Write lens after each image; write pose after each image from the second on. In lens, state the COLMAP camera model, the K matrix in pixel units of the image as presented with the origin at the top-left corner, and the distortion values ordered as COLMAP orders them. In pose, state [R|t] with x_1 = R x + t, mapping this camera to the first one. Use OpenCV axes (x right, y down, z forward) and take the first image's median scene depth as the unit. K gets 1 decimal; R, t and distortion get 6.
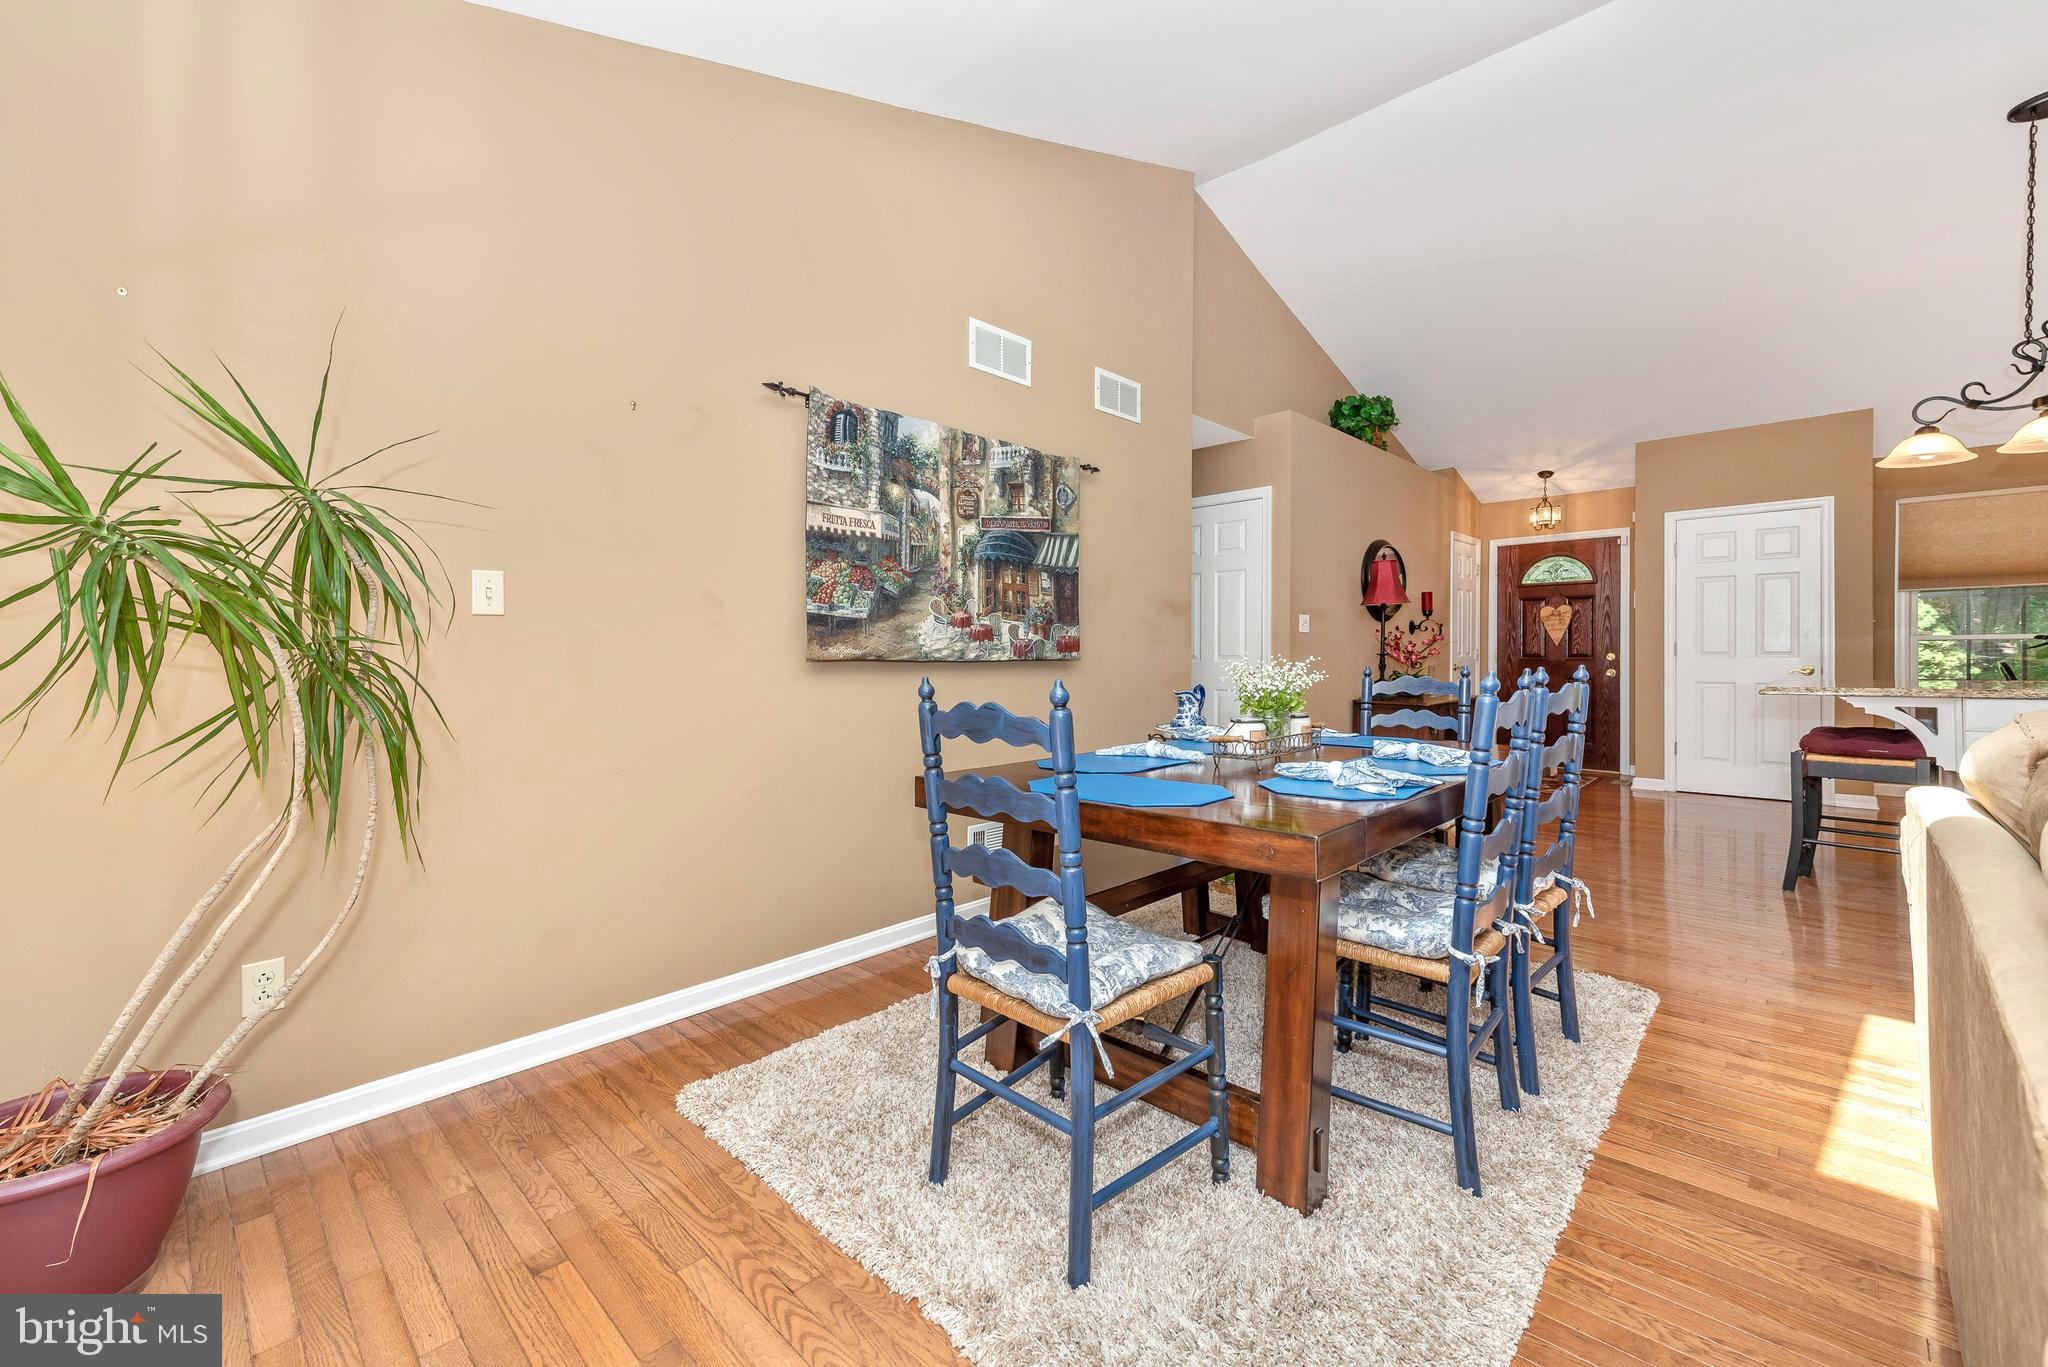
lens RADIAL K [[822.4, 0, 1020.3], [0, 822.4, 646.5], [0, 0, 1]] dist [0.015429, -0.000042]
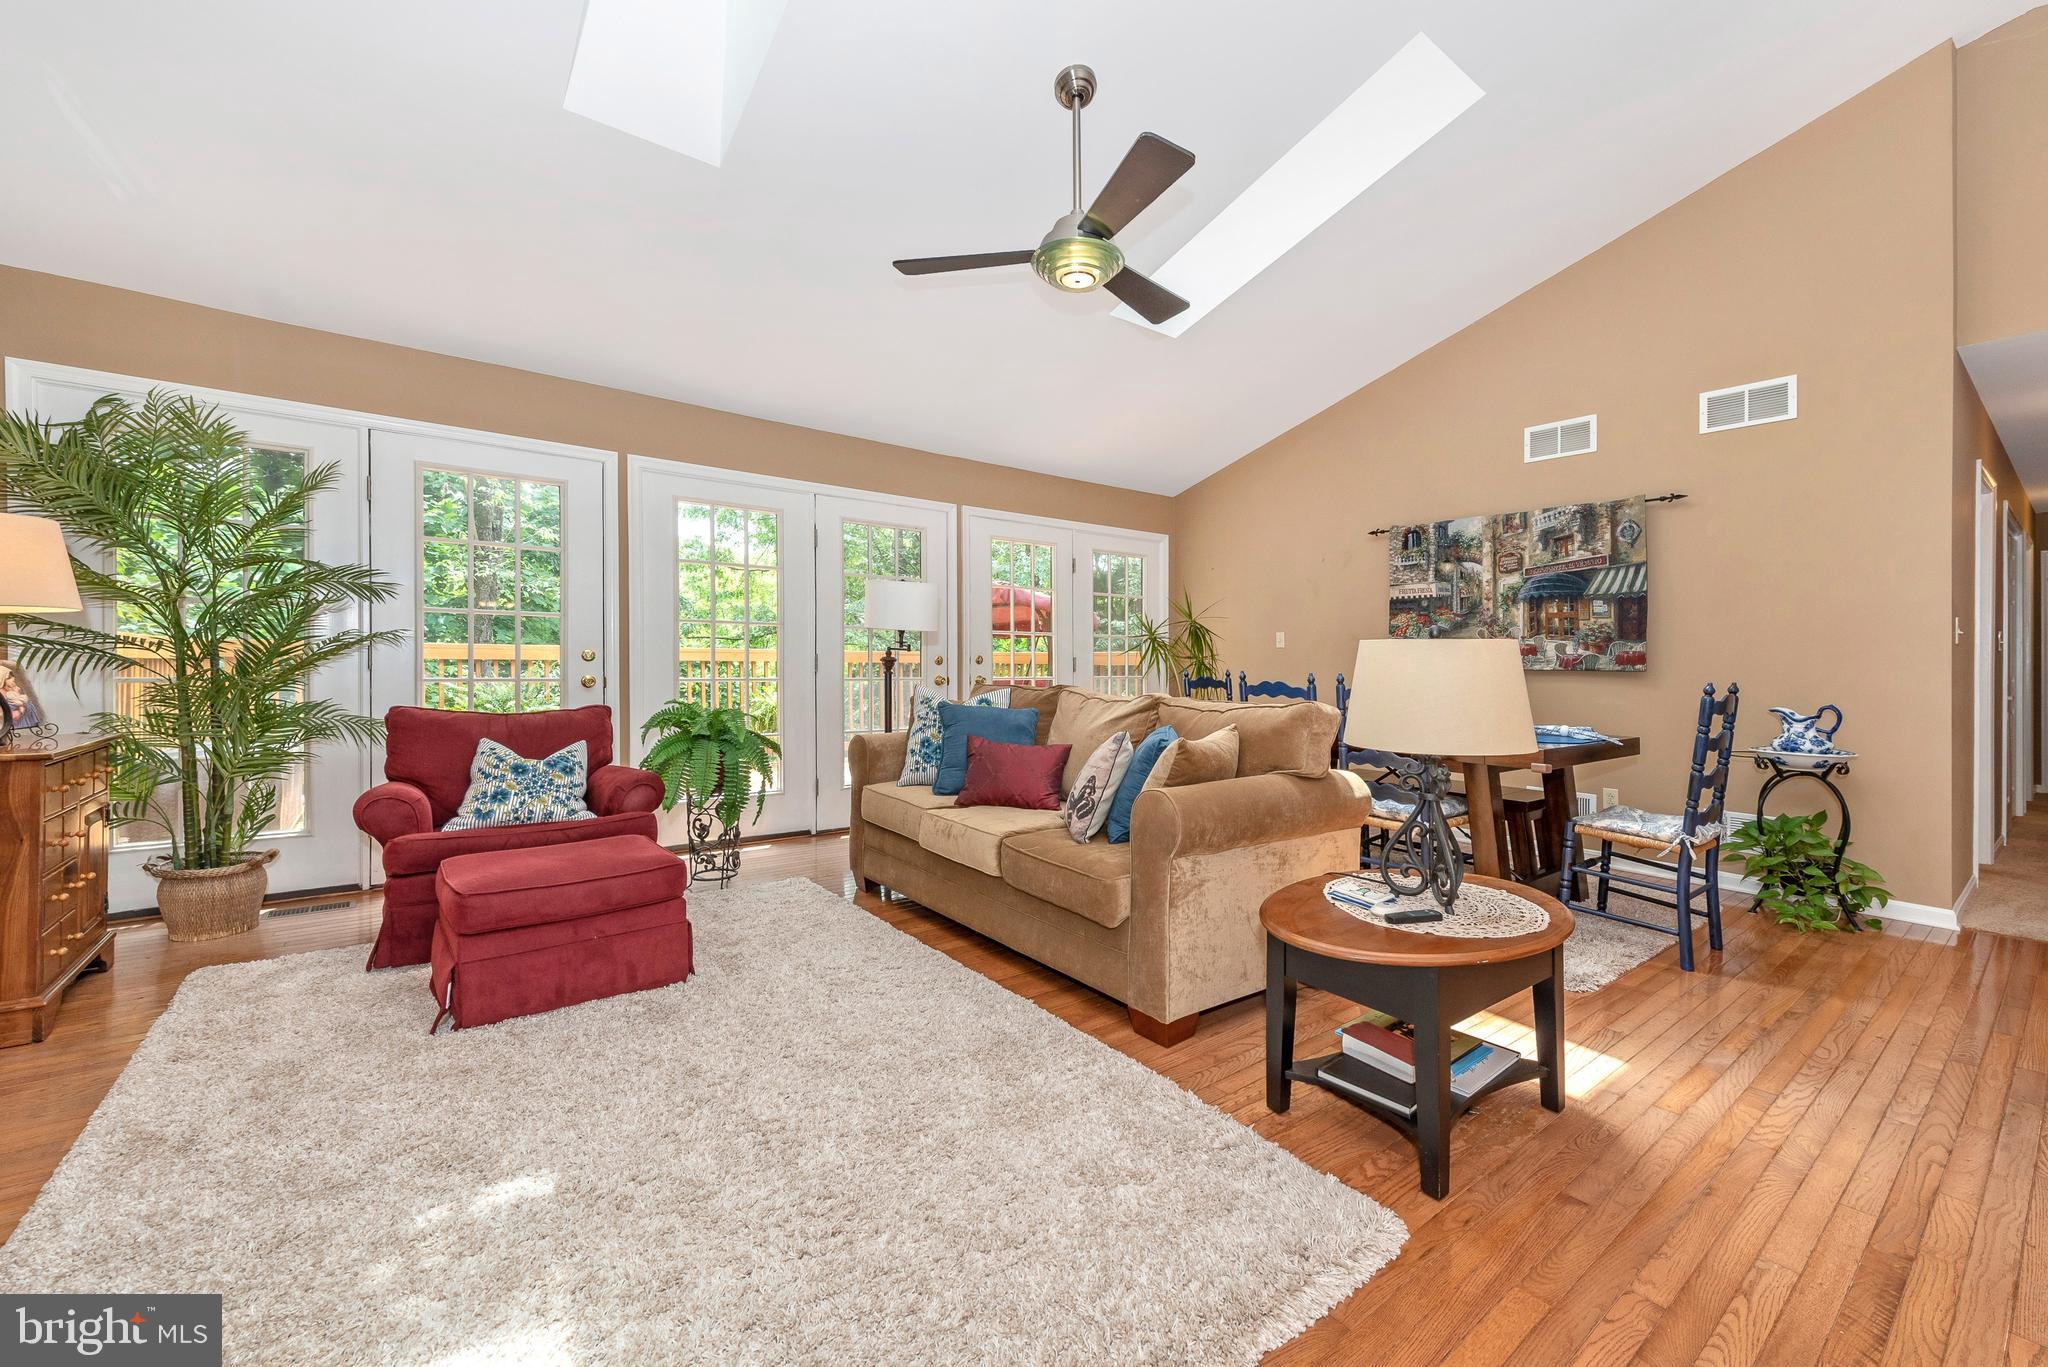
lens RADIAL K [[820.8, 0, 1026.4], [0, 820.8, 655.1], [0, 0, 1]] dist [0.006858, -0.000482]
pose [[-0.147147, -0.003367, -0.989109, 1.484589], [-0.002444, 0.999992, -0.003040, -0.001617], [0.989112, 0.001970, -0.147154, 0.358323]]
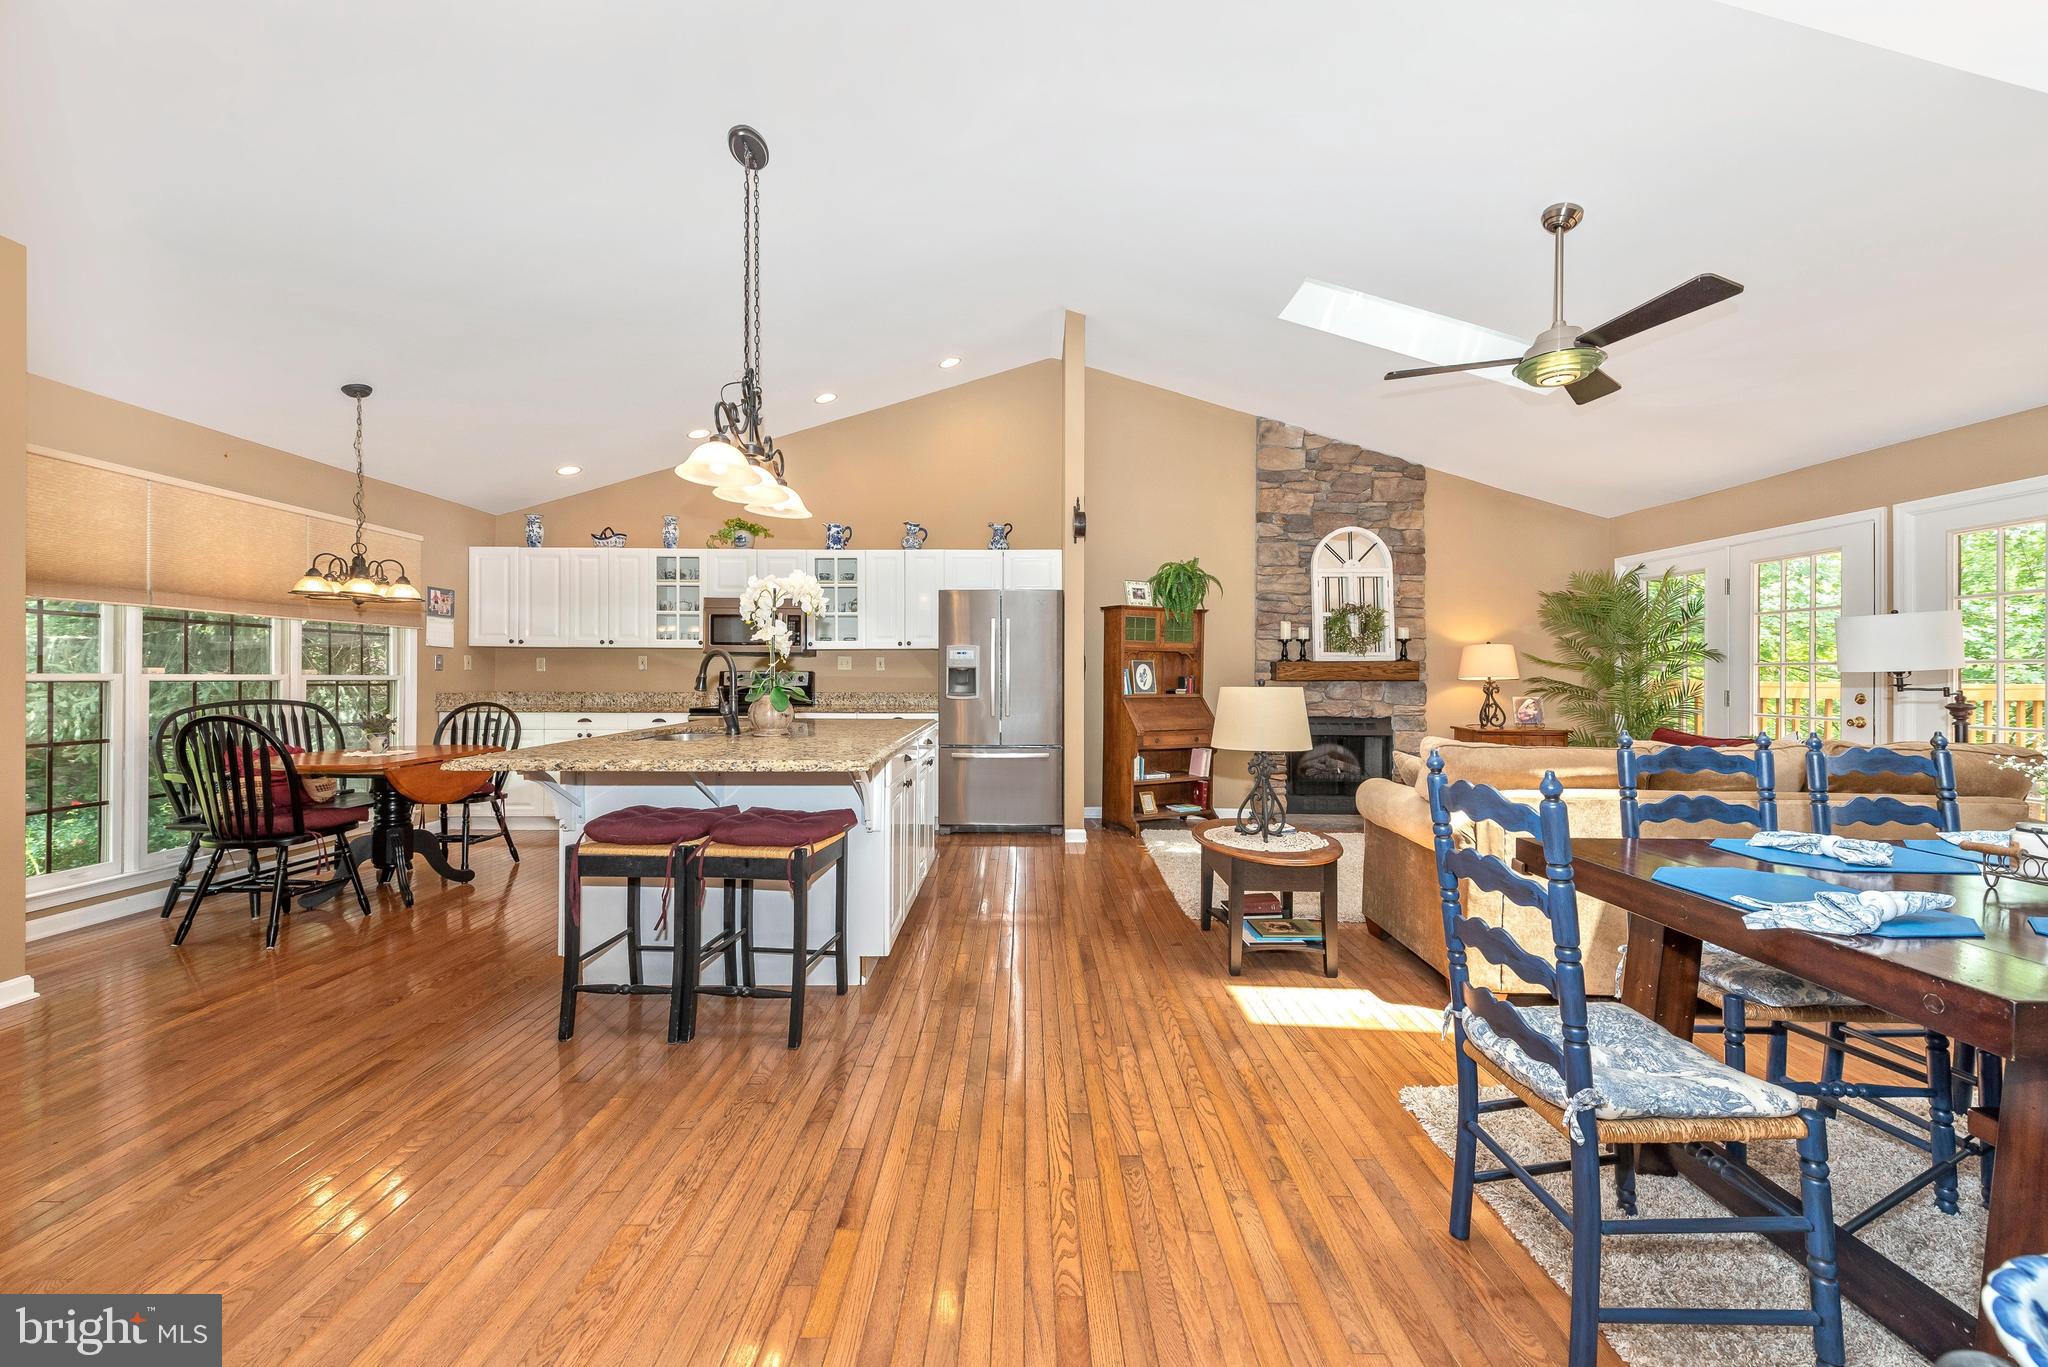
lens RADIAL K [[801.8, 0, 1024.5], [0, 801.8, 703.0], [0, 0, 1]] dist [0.002553, 0.000014]
pose [[-0.697569, -0.020945, 0.716212, 0.333344], [-0.006721, 0.999720, 0.022690, -0.016420], [-0.716487, 0.011014, -0.697514, 1.490125]]
